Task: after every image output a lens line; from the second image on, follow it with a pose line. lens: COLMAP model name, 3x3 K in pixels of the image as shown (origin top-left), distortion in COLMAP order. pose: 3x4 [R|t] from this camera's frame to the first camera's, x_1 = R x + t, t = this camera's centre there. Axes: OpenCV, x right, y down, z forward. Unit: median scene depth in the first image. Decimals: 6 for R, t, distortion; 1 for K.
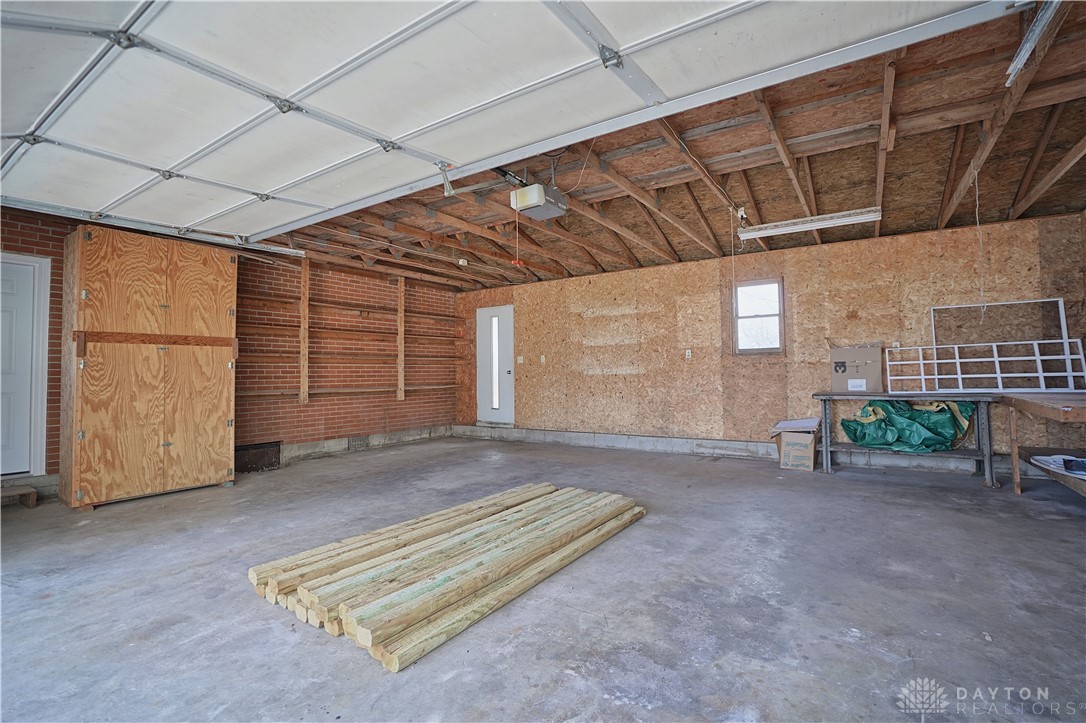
lens RADIAL K [[499.4, 0, 543.0], [0, 499.4, 361.5], [0, 0, 1]] dist [-0.073255, 0.028373]
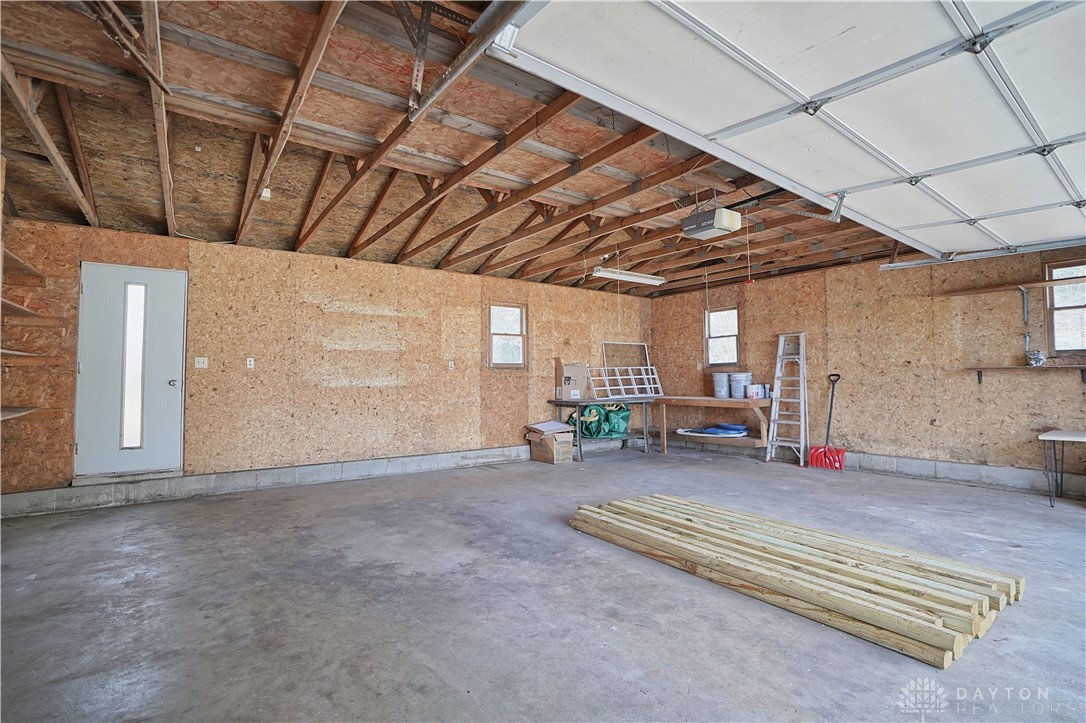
lens RADIAL K [[499.4, 0, 543.0], [0, 499.4, 361.5], [0, 0, 1]] dist [-0.073255, 0.028373]
pose [[0.353877, 0.045935, 0.934163, -0.575809], [-0.020101, 0.998936, -0.041505, 0.014227], [-0.935076, -0.004090, 0.354424, 0.496619]]
